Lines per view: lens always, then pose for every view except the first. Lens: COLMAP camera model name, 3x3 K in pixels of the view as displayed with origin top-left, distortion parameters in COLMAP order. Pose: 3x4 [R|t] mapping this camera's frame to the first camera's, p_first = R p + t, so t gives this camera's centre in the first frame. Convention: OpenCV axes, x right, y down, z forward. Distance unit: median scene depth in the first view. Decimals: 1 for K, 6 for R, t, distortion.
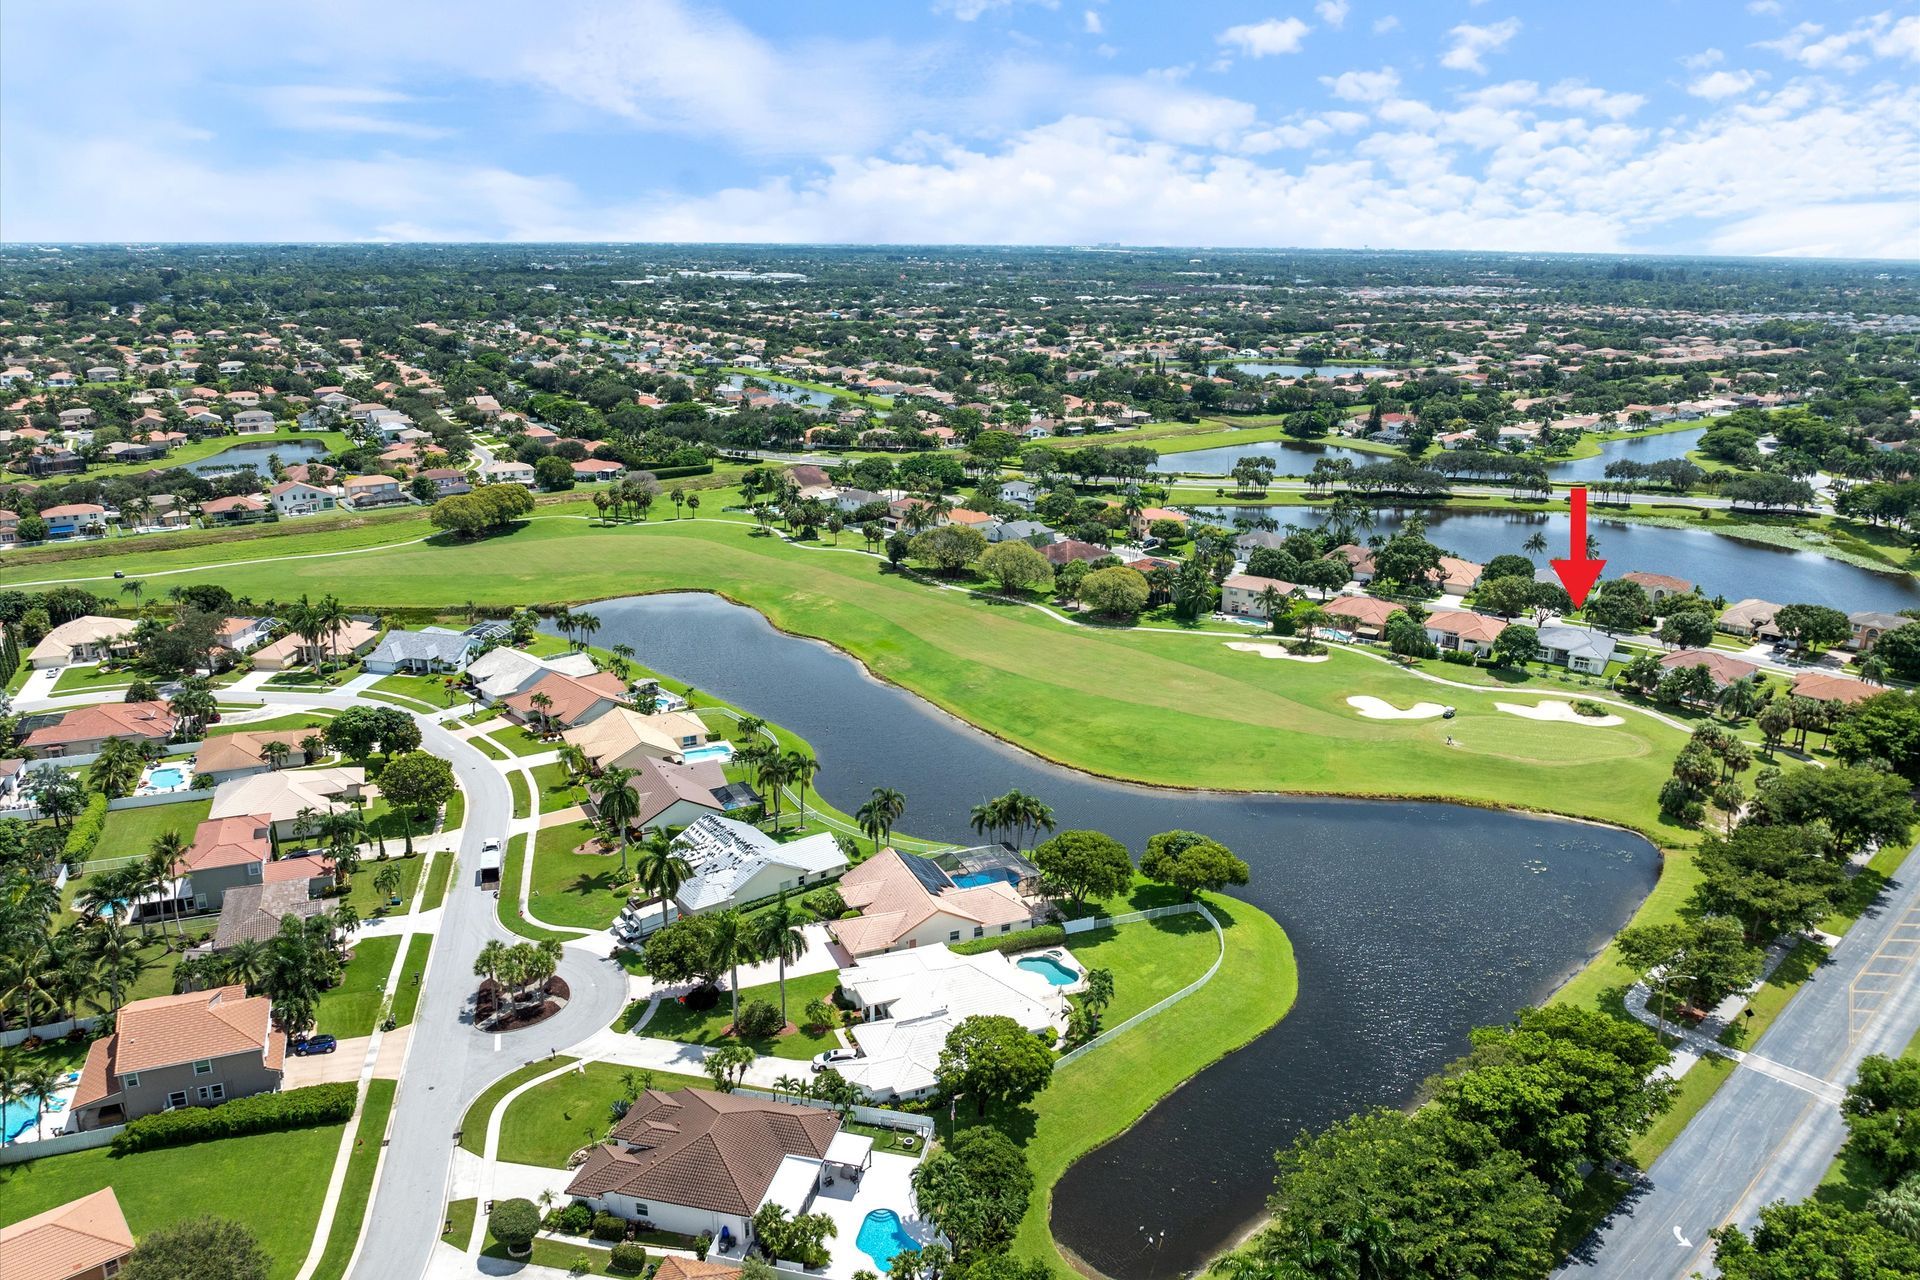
lens RADIAL K [[1372.8, 0, 960.0], [0, 1372.8, 640.0], [0, 0, 1]] dist [-0.026779, -0.001154]
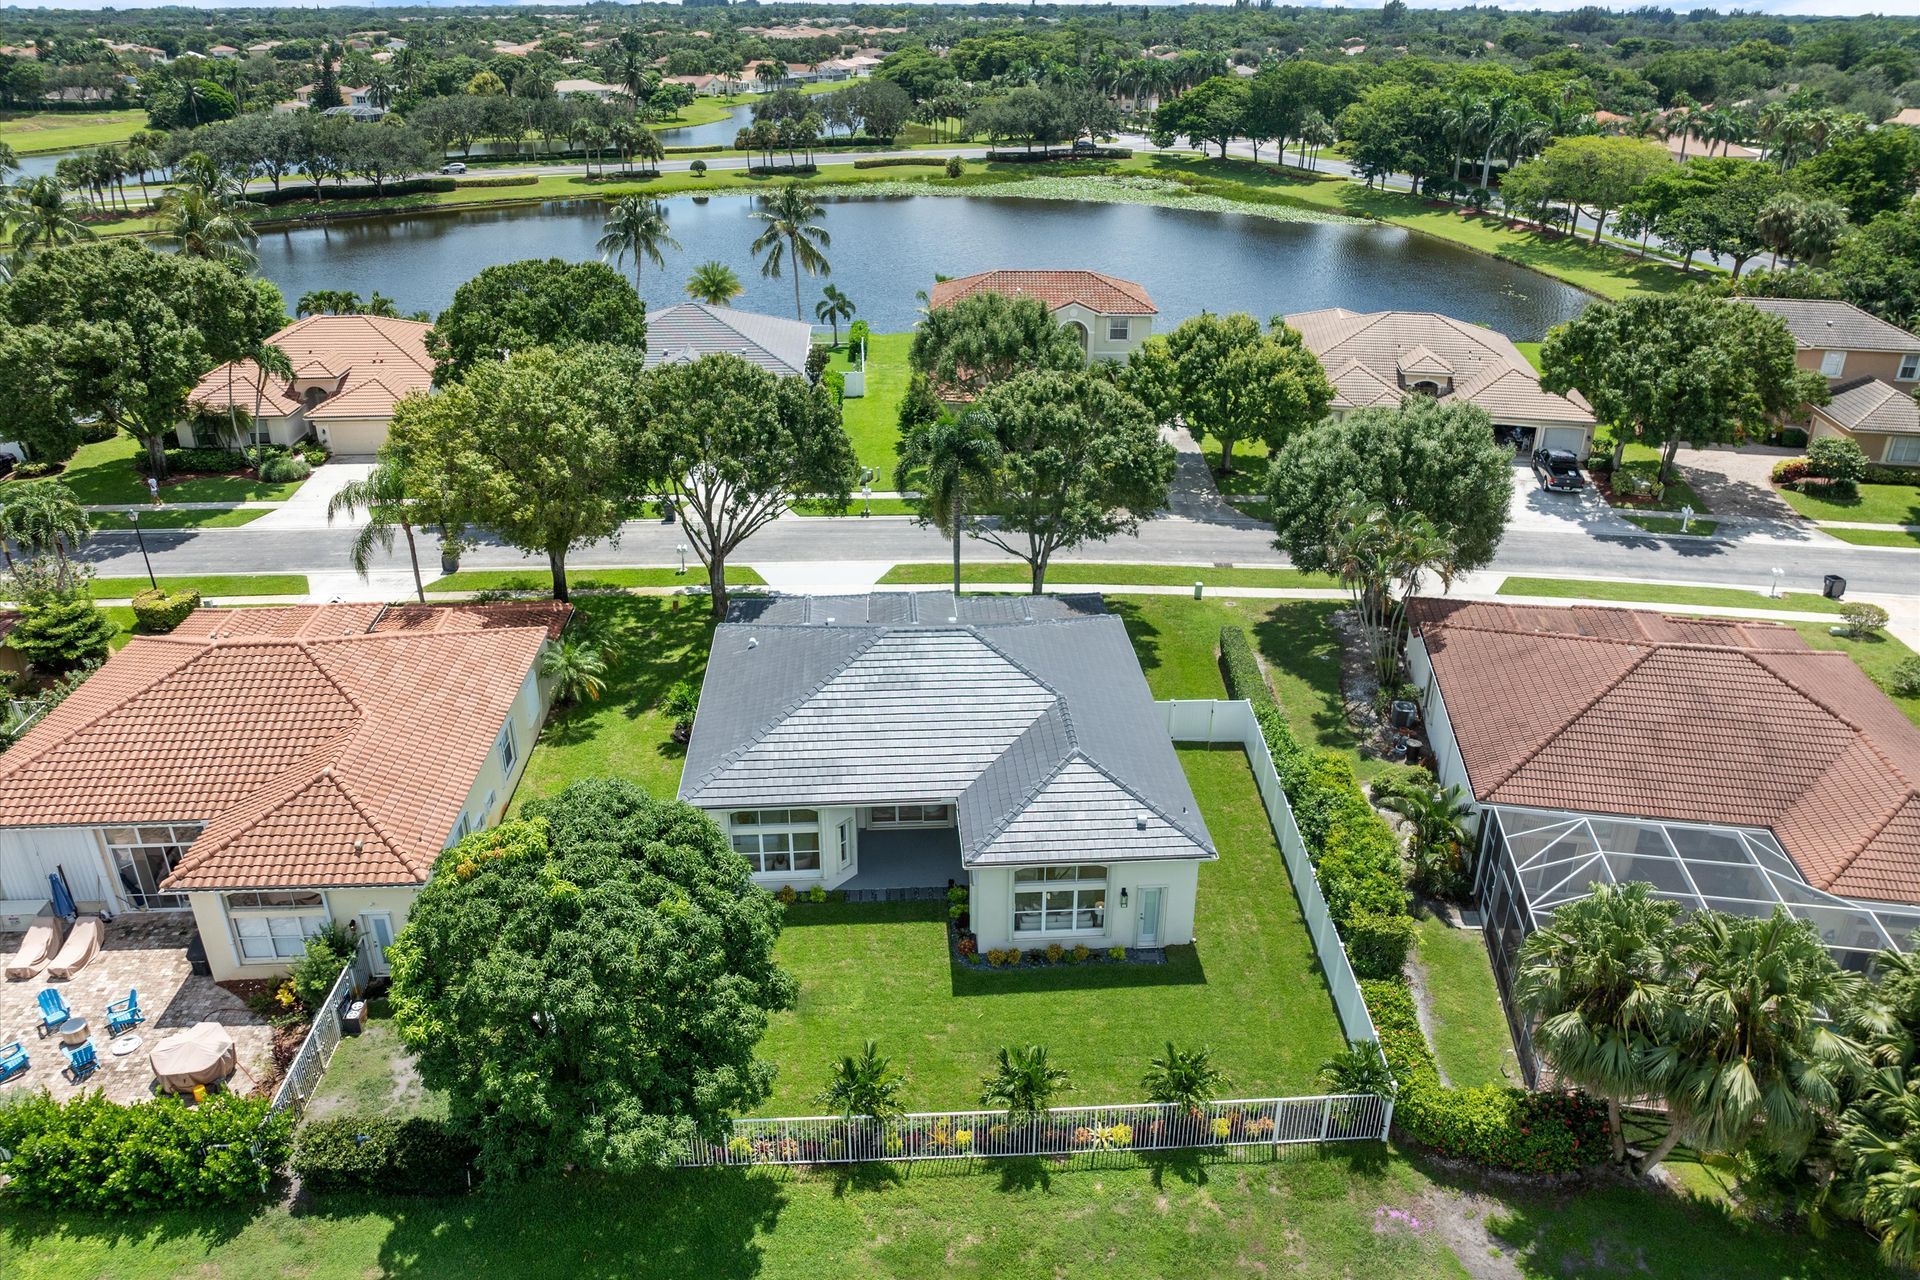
lens RADIAL K [[1377.2, 0, 960.0], [0, 1377.2, 640.0], [0, 0, 1]] dist [-0.048034, 0.032981]
pose [[0.816590, -0.255623, 0.517530, 0.344215], [0.174456, 0.963961, 0.200861, -0.035748], [-0.550223, -0.073735, 0.831756, 0.805206]]
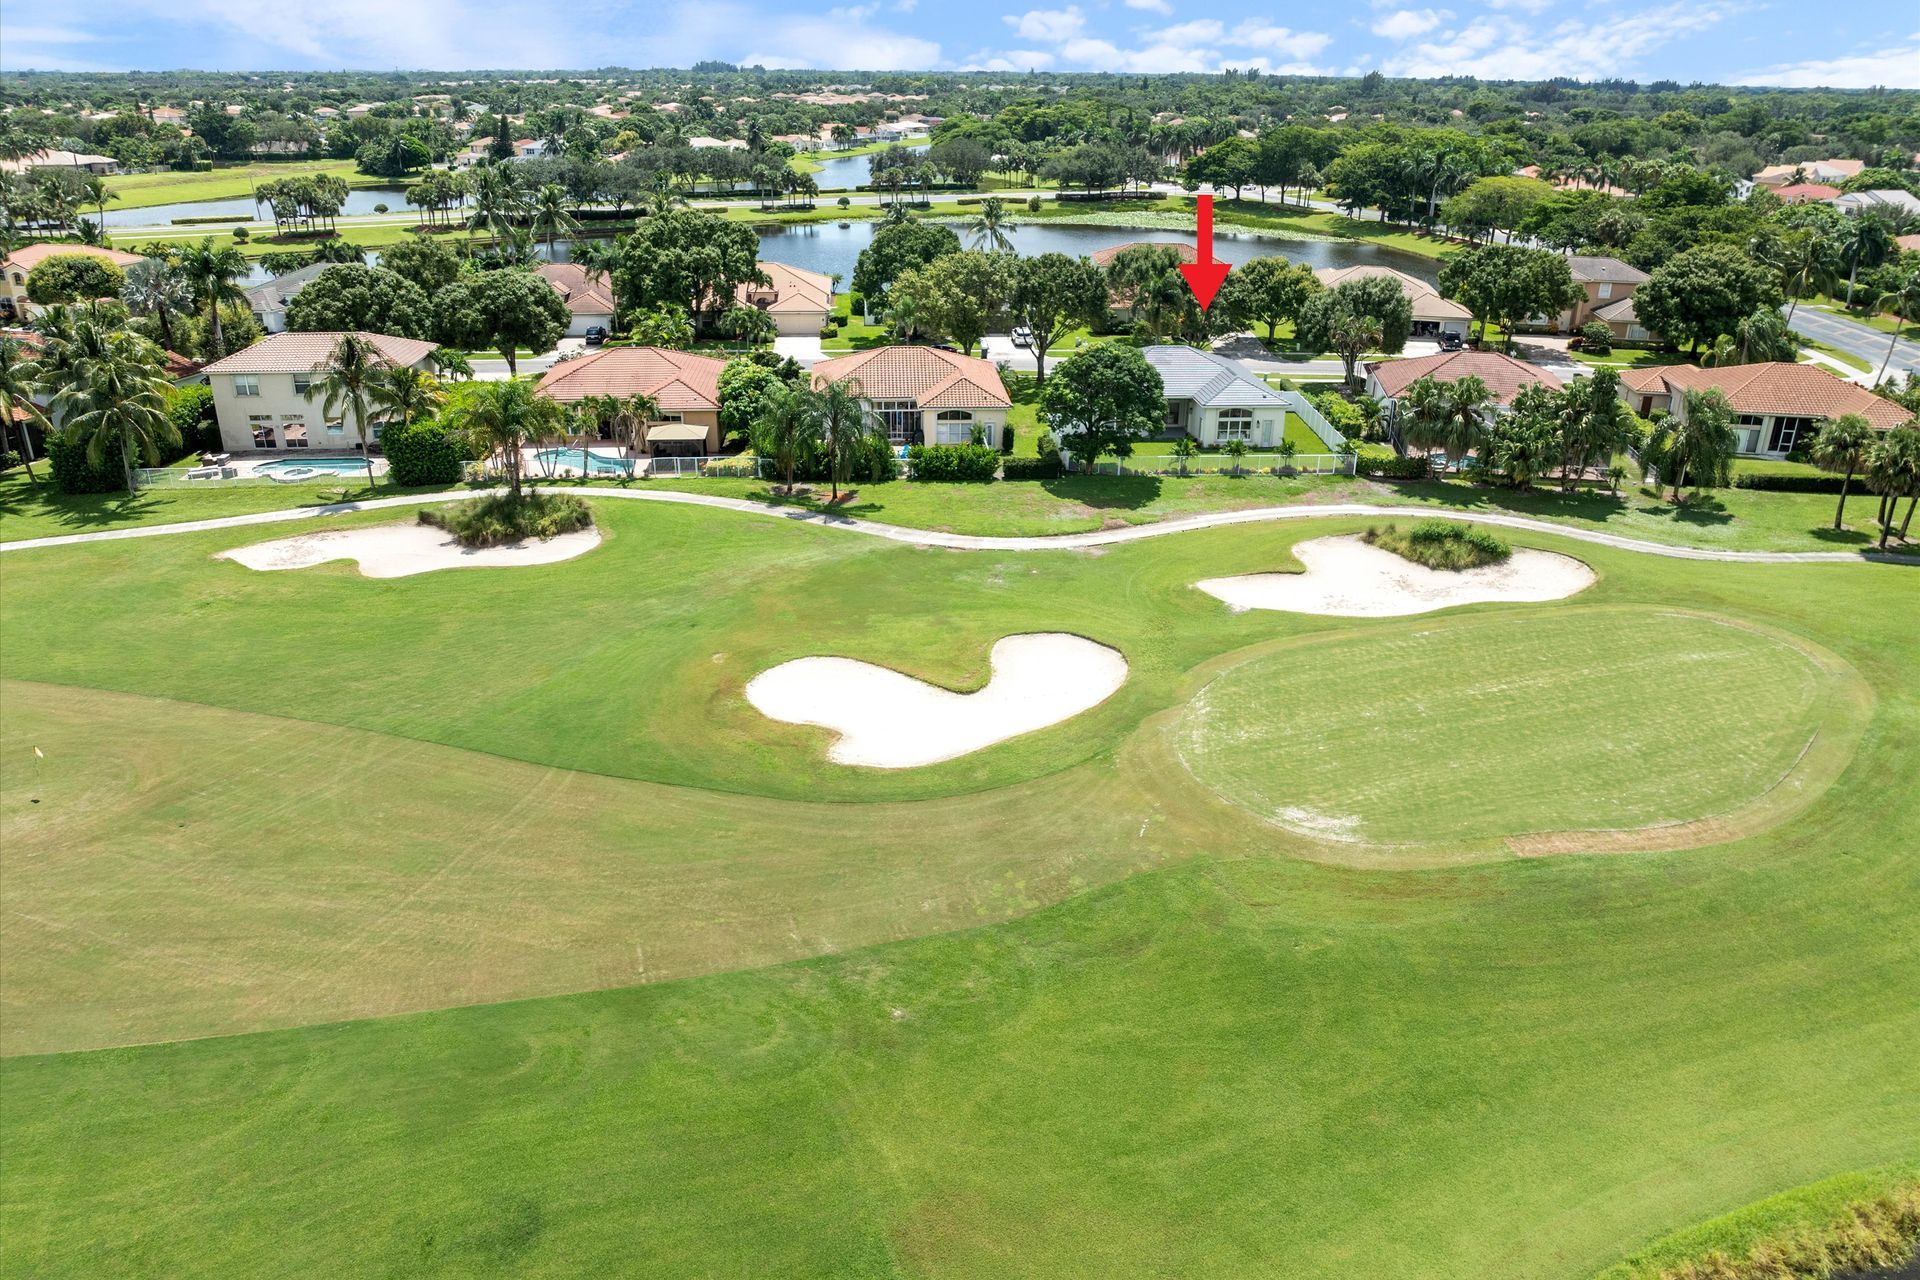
lens RADIAL K [[1372.8, 0, 960.0], [0, 1372.8, 640.0], [0, 0, 1]] dist [-0.026779, -0.001154]
pose [[0.812643, -0.232342, 0.534442, 0.154942], [0.171037, 0.971788, 0.162403, -0.000012], [-0.557098, -0.040566, 0.829456, 0.651588]]
